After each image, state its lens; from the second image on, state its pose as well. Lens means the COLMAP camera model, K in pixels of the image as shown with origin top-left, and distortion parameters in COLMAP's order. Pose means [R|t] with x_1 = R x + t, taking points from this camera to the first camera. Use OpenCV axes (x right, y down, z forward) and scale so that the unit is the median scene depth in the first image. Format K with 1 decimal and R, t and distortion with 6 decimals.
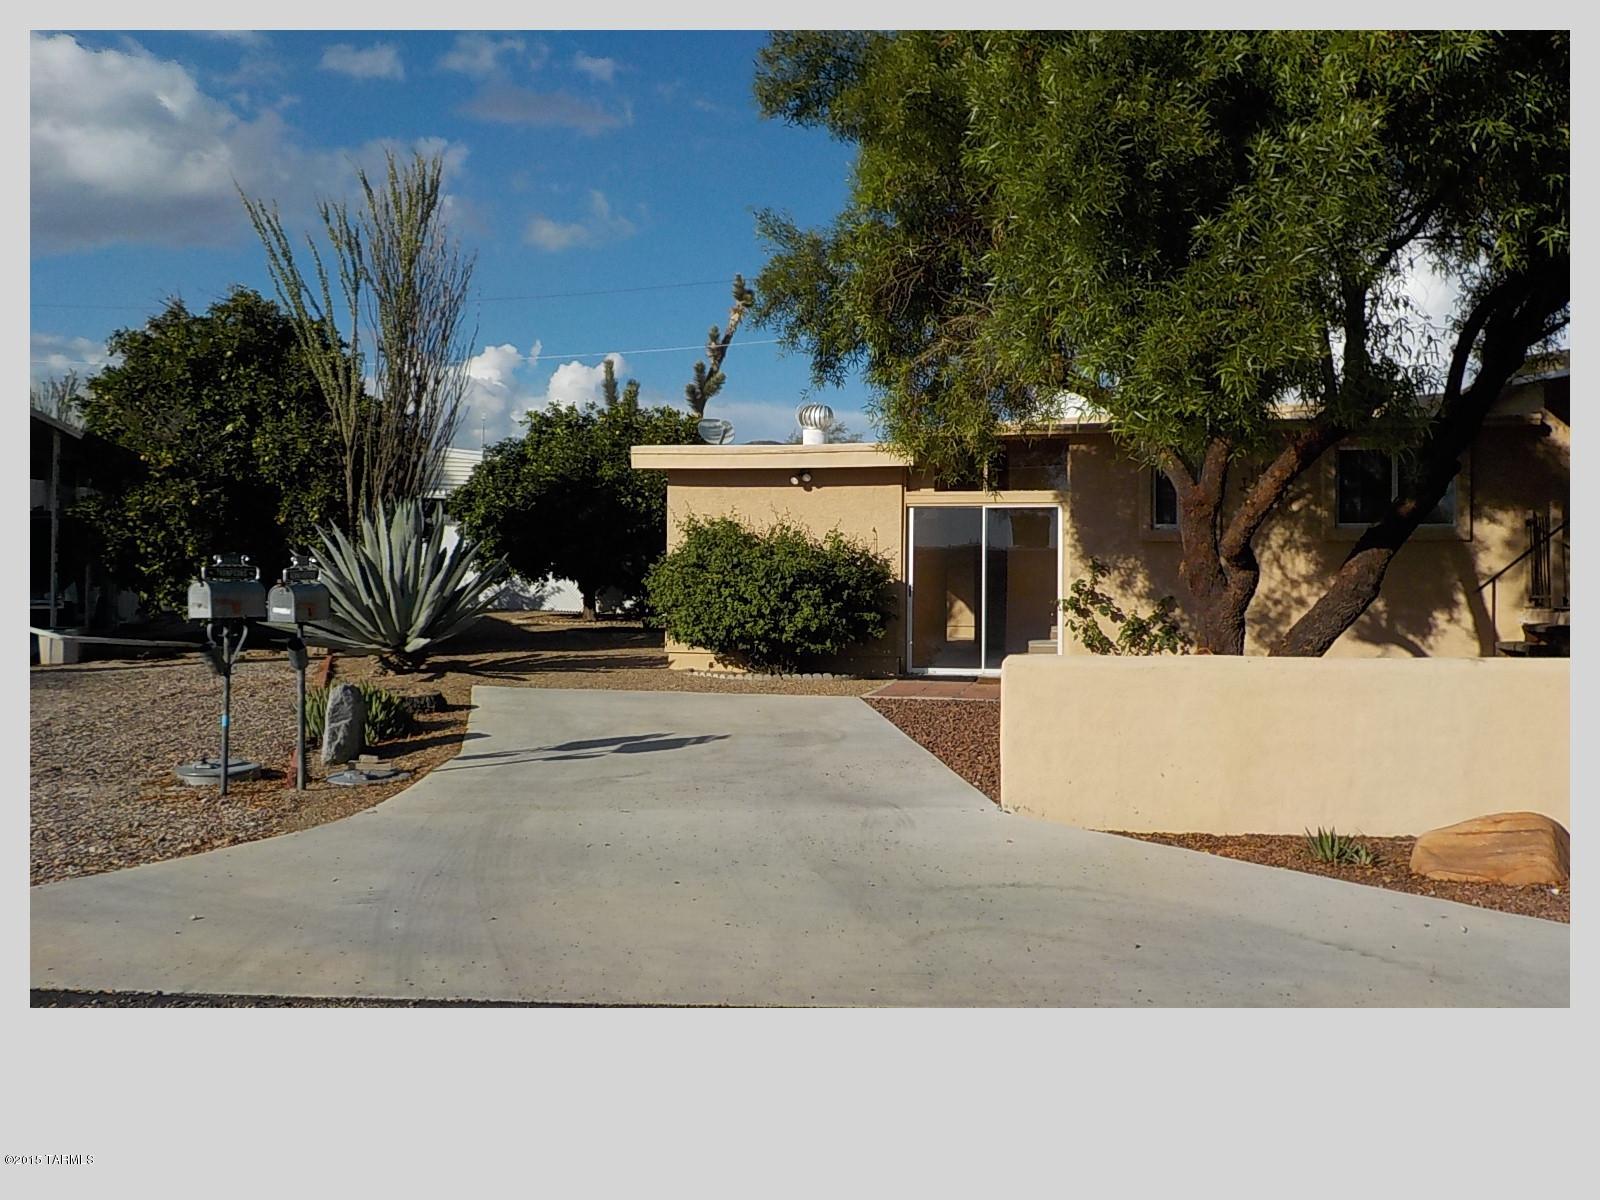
lens RADIAL K [[1423.8, 0, 807.0], [0, 1423.8, 604.5], [0, 0, 1]] dist [-0.004314, 0.008894]
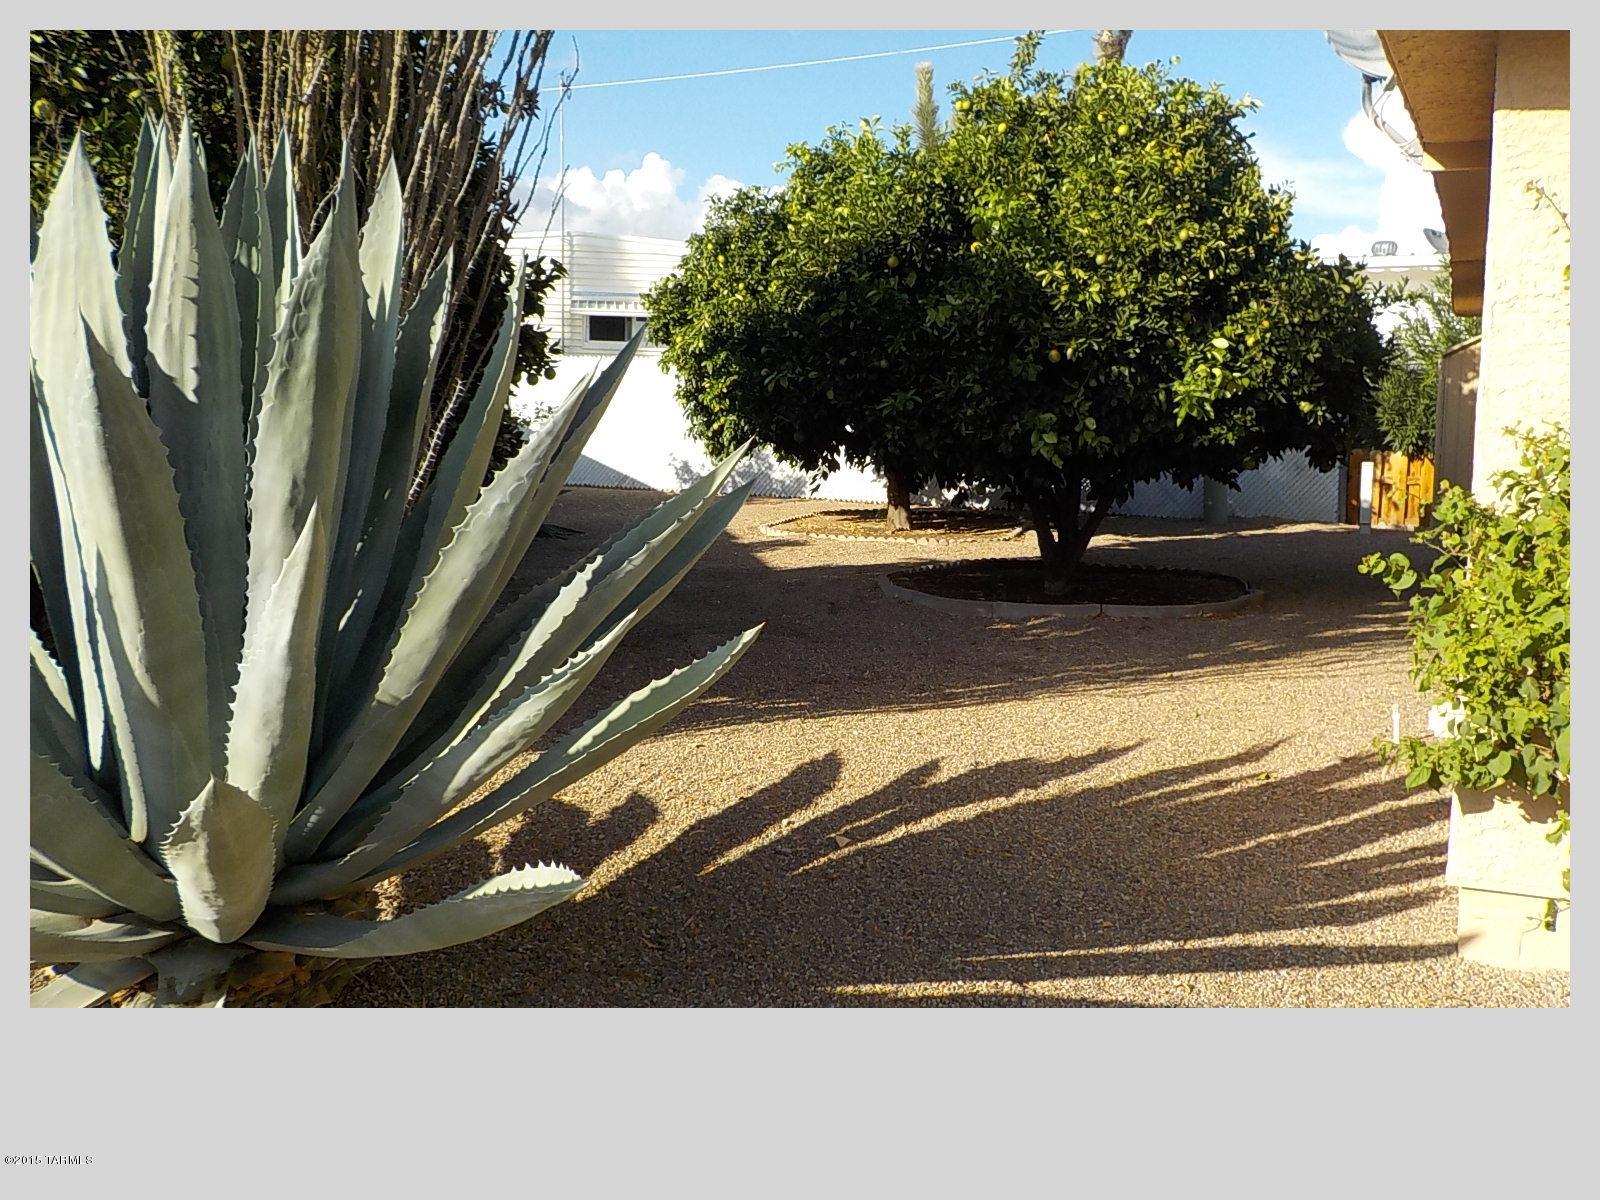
lens RADIAL K [[1423.8, 0, 807.0], [0, 1423.8, 604.5], [0, 0, 1]] dist [-0.004314, 0.008894]
pose [[0.985482, 0.026529, -0.167694, -0.099792], [-0.008009, 0.993881, 0.110164, -0.020680], [0.169590, -0.107221, 0.979665, 0.477497]]
